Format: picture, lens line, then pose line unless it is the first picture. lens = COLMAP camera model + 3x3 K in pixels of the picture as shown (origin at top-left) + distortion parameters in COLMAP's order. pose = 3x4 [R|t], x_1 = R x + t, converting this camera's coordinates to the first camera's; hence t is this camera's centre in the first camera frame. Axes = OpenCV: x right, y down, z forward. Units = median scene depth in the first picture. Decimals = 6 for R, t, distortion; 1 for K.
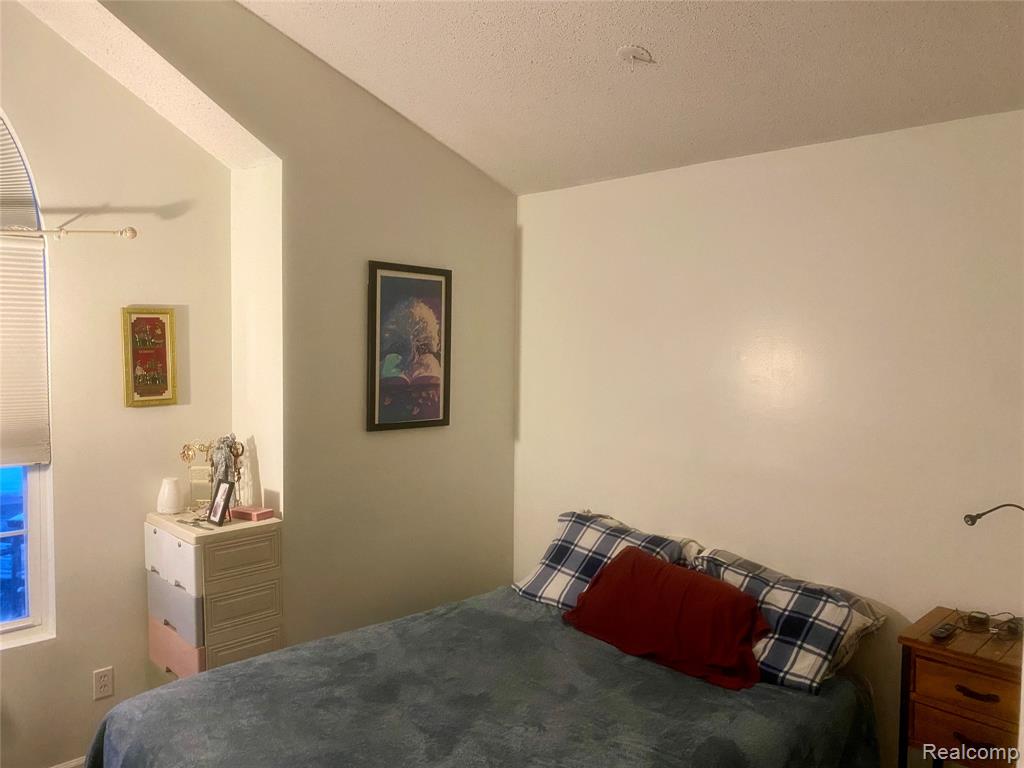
lens RADIAL K [[780.9, 0, 512.0], [0, 780.9, 384.0], [0, 0, 1]] dist [0.025975, -0.005347]
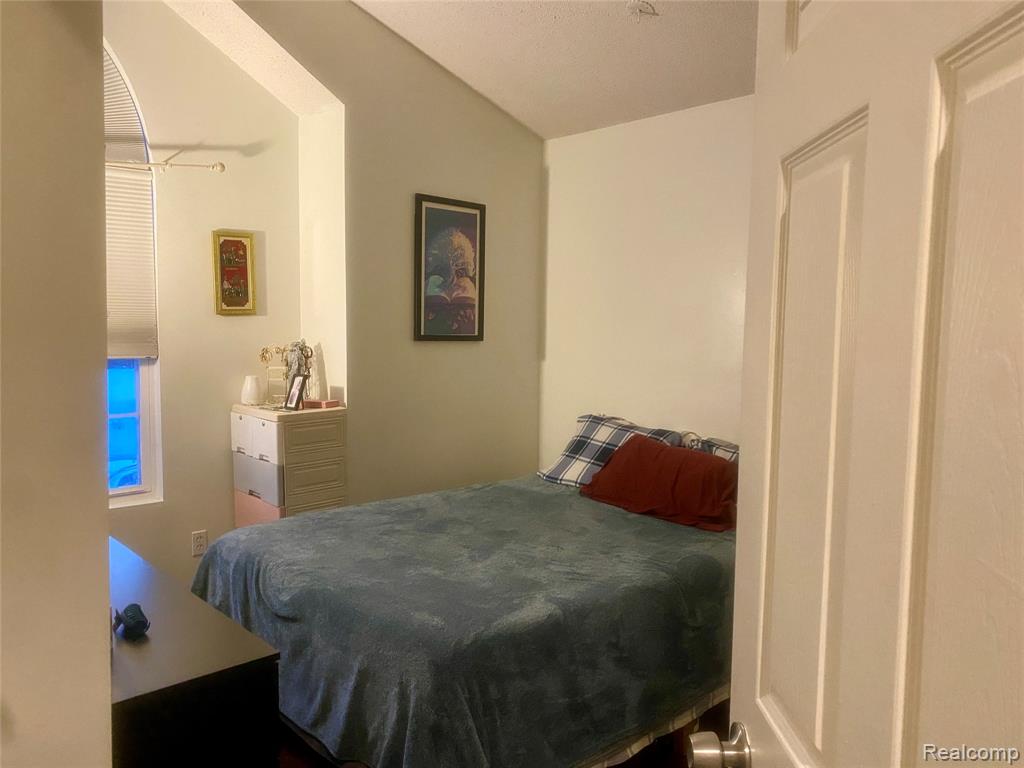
lens RADIAL K [[784.3, 0, 512.0], [0, 784.3, 384.0], [0, 0, 1]] dist [0.099616, -0.175184]
pose [[0.999351, -0.000371, -0.036023, 0.005064], [0.001058, 0.999818, 0.019047, 0.113125], [0.036009, -0.019073, 0.999169, -0.198719]]
